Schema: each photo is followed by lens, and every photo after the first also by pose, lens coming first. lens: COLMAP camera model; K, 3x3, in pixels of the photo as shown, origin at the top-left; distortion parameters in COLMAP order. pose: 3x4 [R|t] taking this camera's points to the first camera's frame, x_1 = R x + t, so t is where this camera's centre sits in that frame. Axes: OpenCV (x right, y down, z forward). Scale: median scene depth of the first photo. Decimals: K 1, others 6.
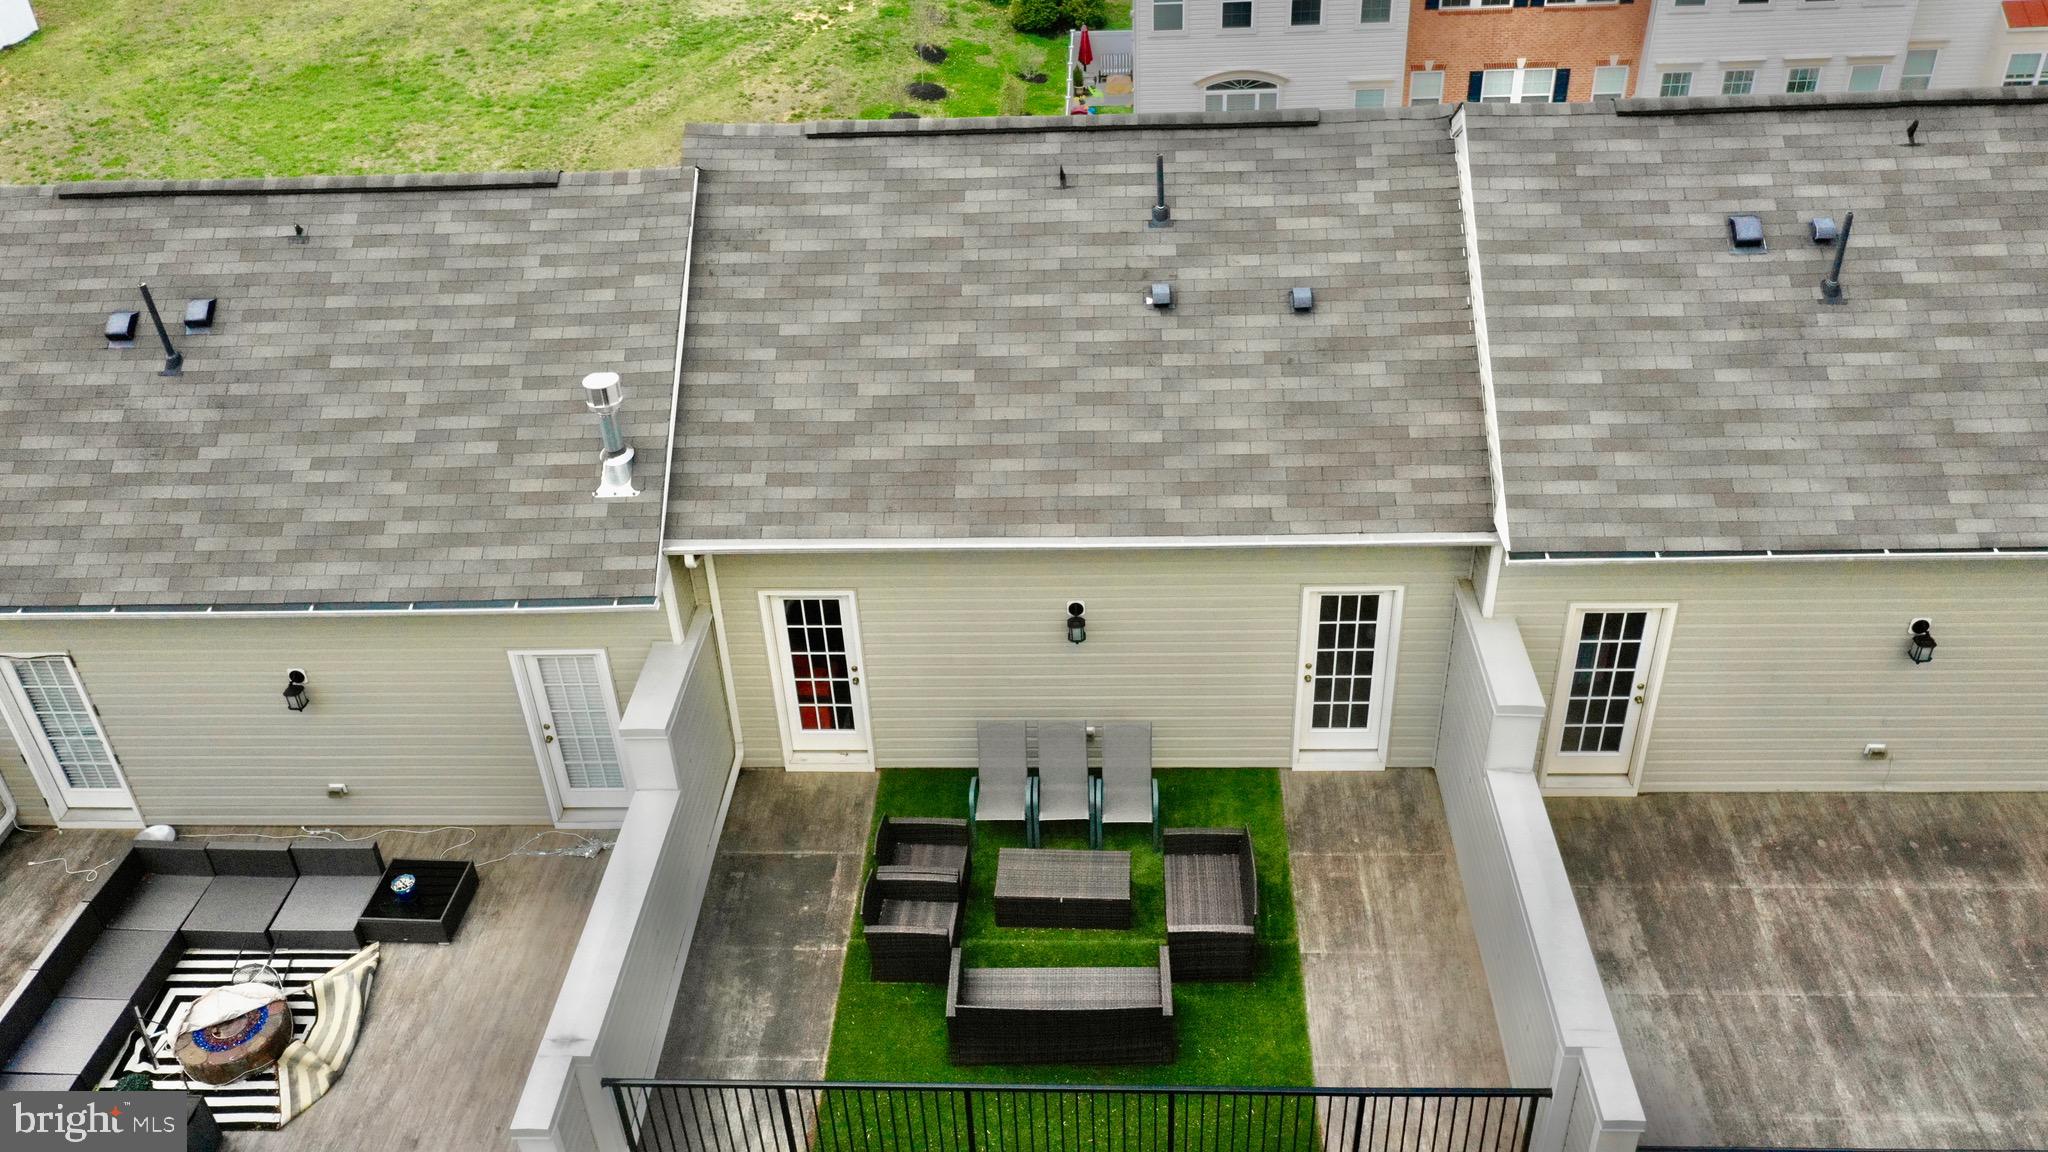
lens RADIAL K [[1642.7, 0, 1023.3], [0, 1642.7, 584.4], [0, 0, 1]] dist [0.013961, -0.002369]
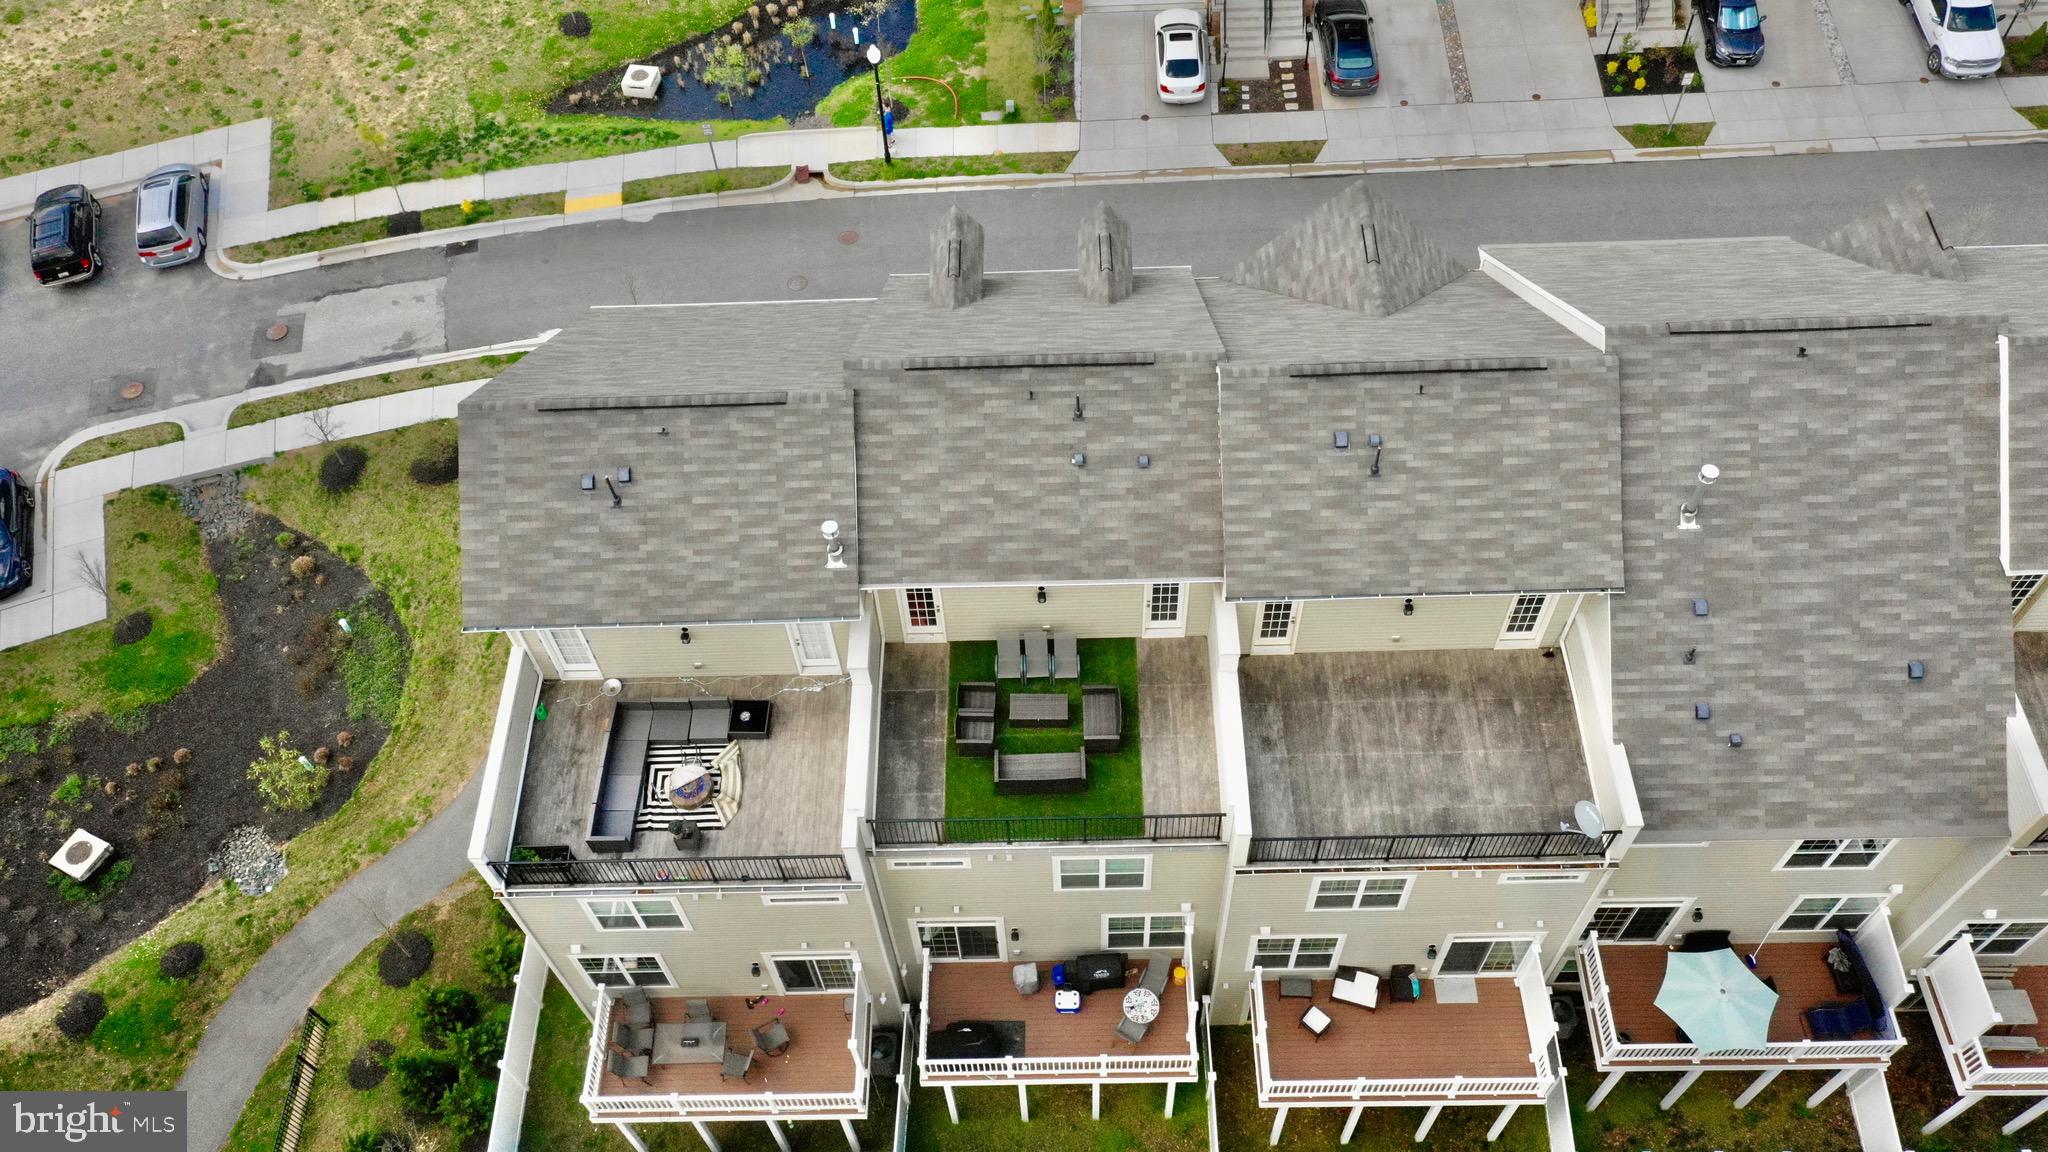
lens RADIAL K [[1642.7, 0, 1023.3], [0, 1642.7, 584.4], [0, 0, 1]] dist [0.013961, -0.002369]
pose [[0.998650, -0.038161, 0.035233, -0.071451], [0.022492, 0.929192, 0.368911, -0.827710], [-0.046817, -0.367621, 0.928797, -1.064897]]
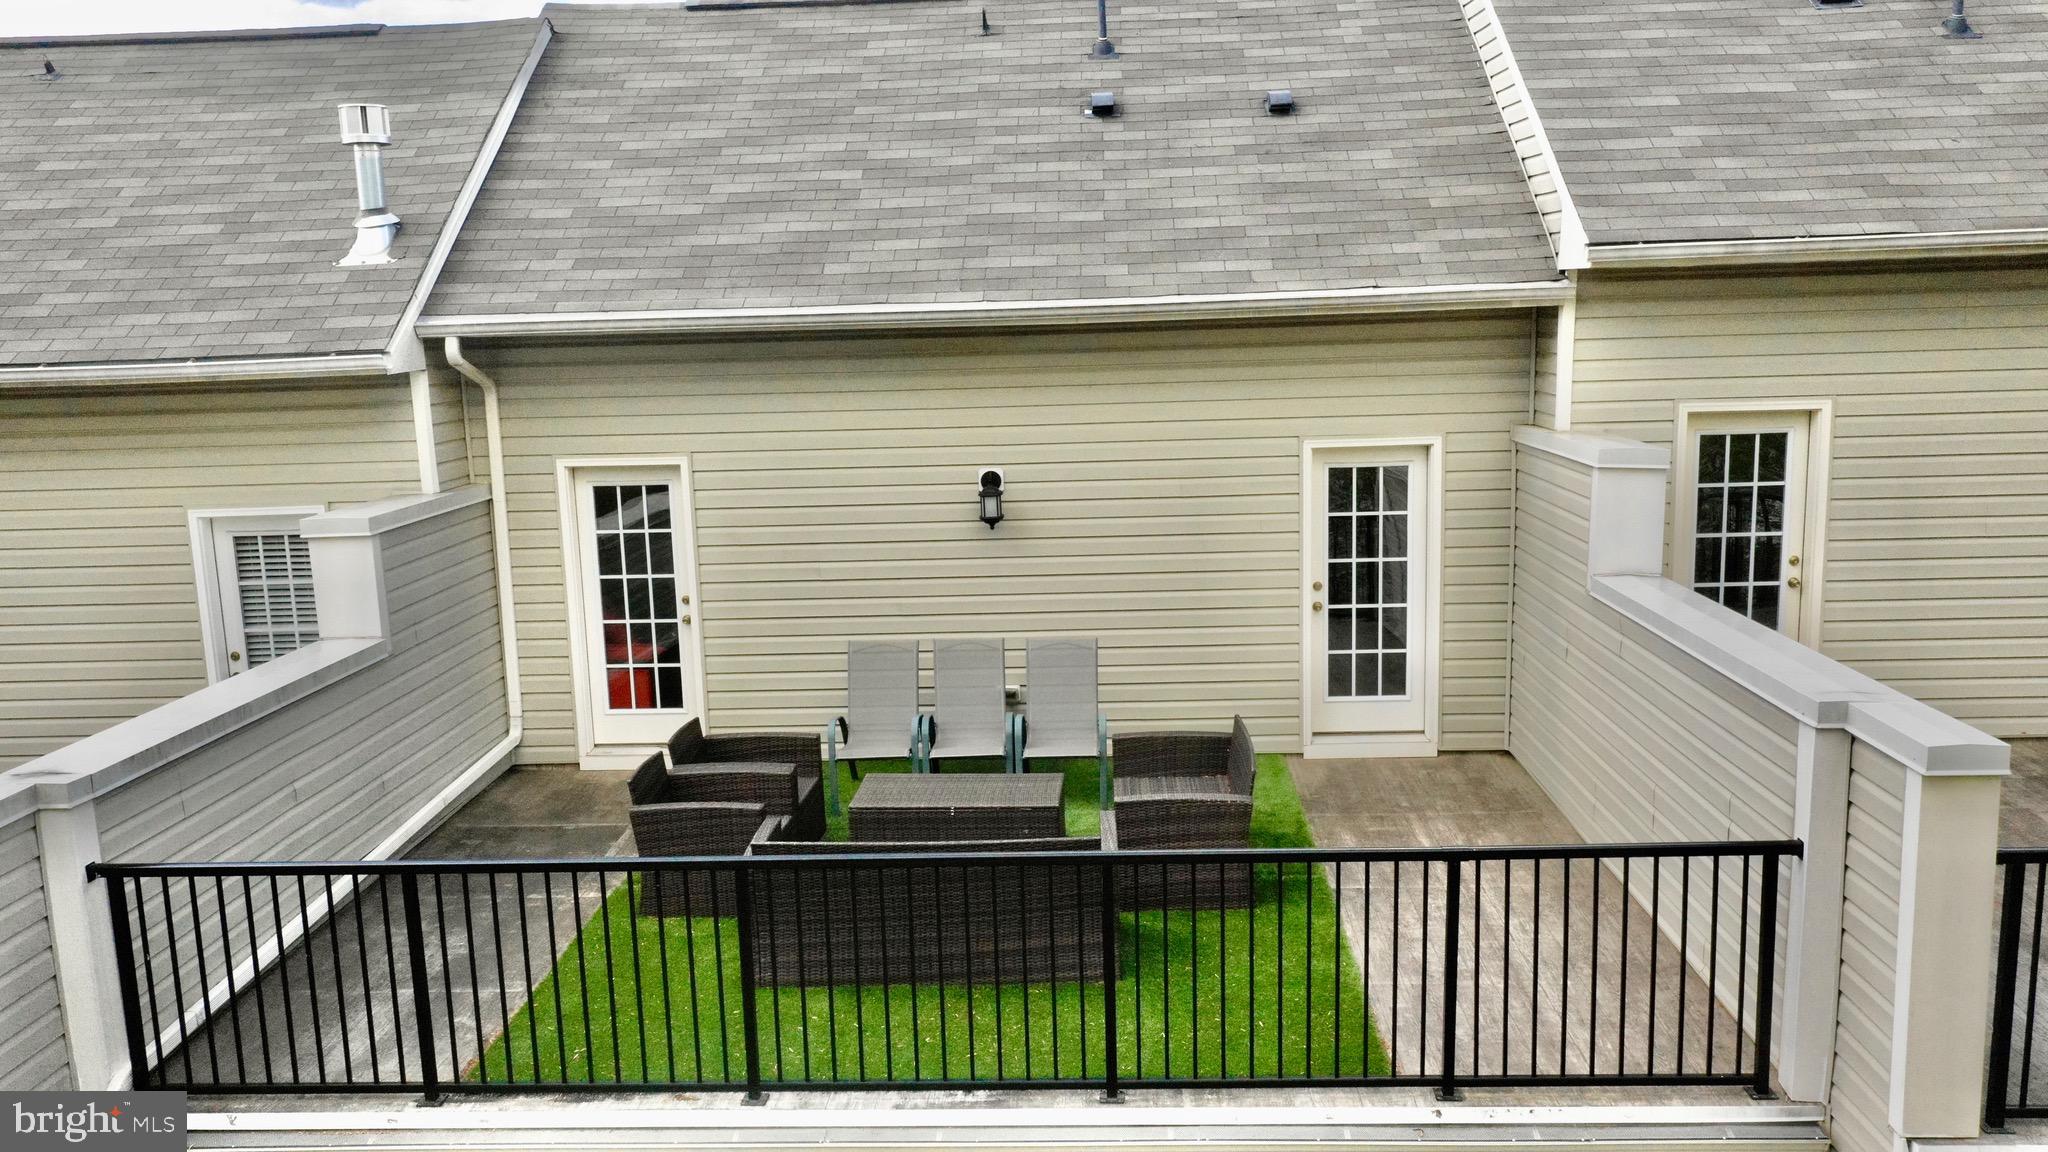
lens RADIAL K [[1634.6, 0, 1021.8], [0, 1634.6, 582.5], [0, 0, 1]] dist [0.018779, 0.005931]
pose [[0.999926, 0.011853, -0.002741, 0.050121], [-0.011944, 0.913504, -0.406655, 0.363215], [-0.002317, 0.406658, 0.913578, 0.373736]]
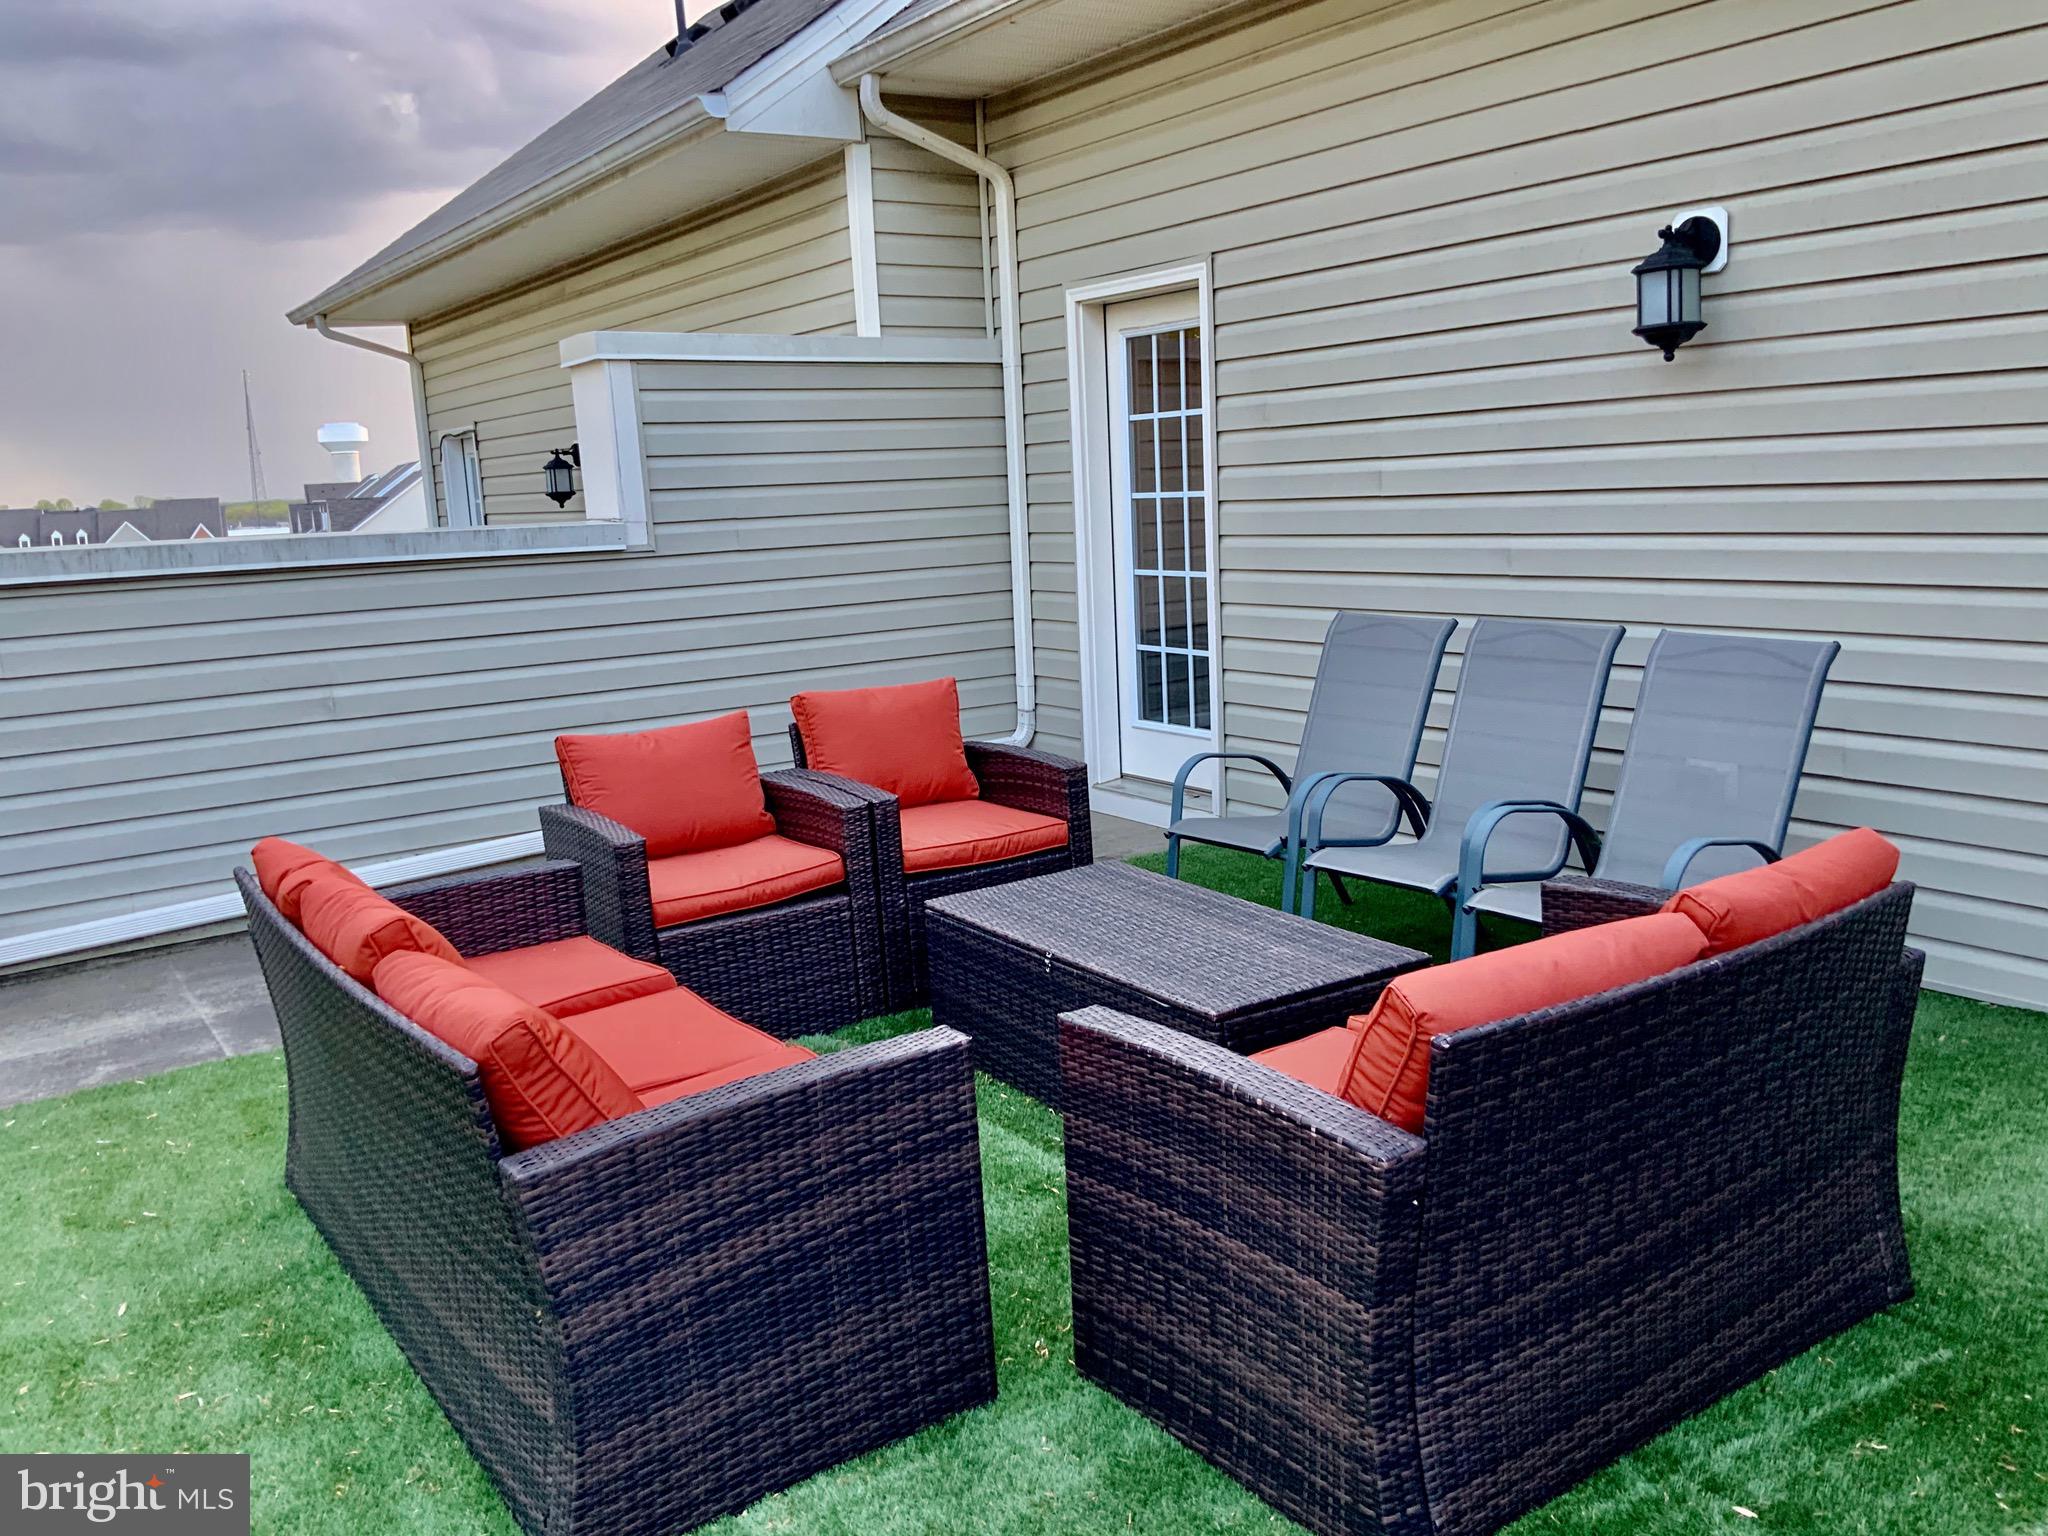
lens RADIAL K [[1677.3, 0, 1026.2], [0, 1677.3, 779.0], [0, 0, 1]] dist [0.083768, -0.189823]
pose [[0.597111, 0.155581, -0.786926, 0.220624], [-0.432906, 0.888387, -0.152844, 0.204304], [0.675315, 0.431930, 0.597818, 0.813553]]
